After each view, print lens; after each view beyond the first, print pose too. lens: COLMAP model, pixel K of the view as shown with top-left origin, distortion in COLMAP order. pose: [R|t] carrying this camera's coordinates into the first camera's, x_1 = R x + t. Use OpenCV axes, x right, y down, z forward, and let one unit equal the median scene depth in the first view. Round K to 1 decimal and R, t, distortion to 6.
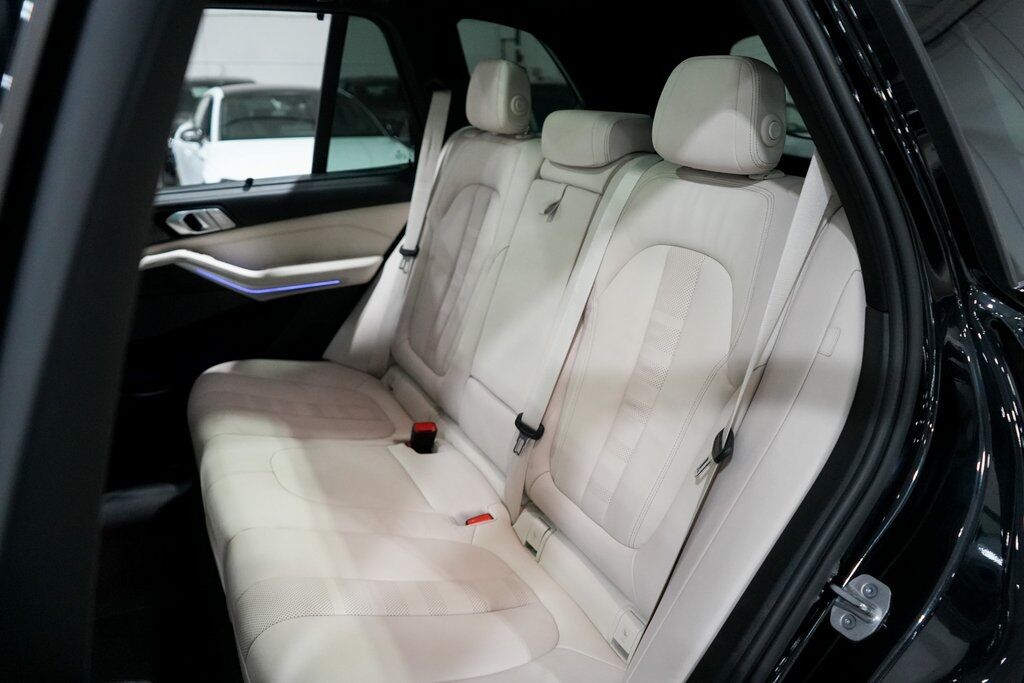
lens RADIAL K [[823.9, 0, 511.0], [0, 823.9, 340.2], [0, 0, 1]] dist [0.001293, 0.000720]
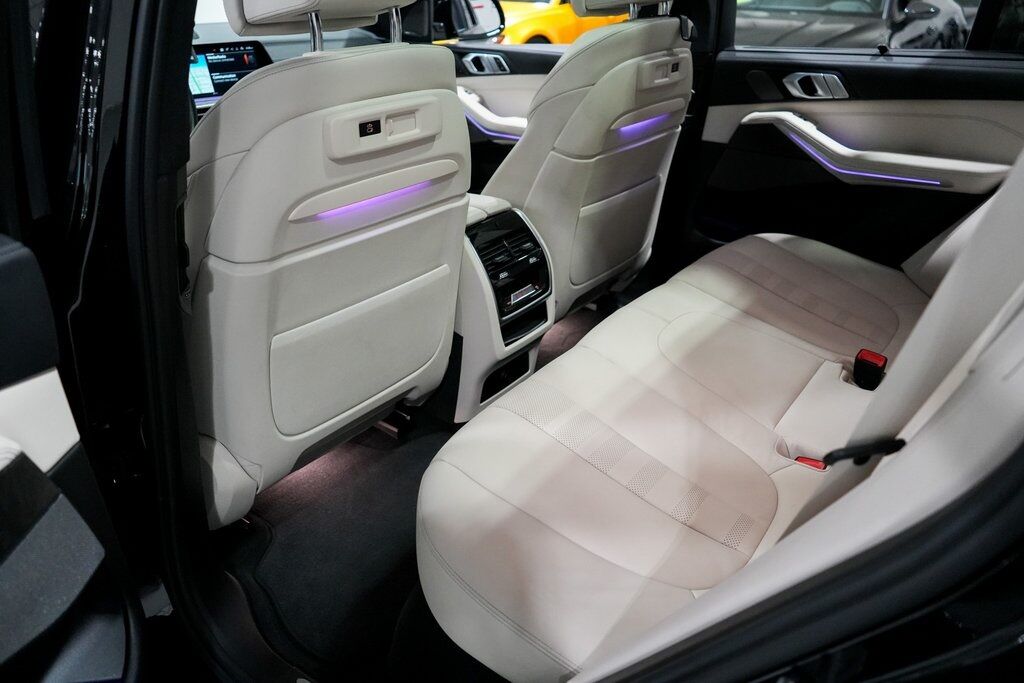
lens RADIAL K [[823.9, 0, 515.6], [0, 823.9, 344.6], [0, 0, 1]] dist [0.001293, 0.000720]
pose [[0.485168, 0.377013, -0.788969, 0.327997], [-0.275165, 0.922265, 0.271499, -0.030514], [0.829997, 0.085374, 0.551195, 0.203683]]
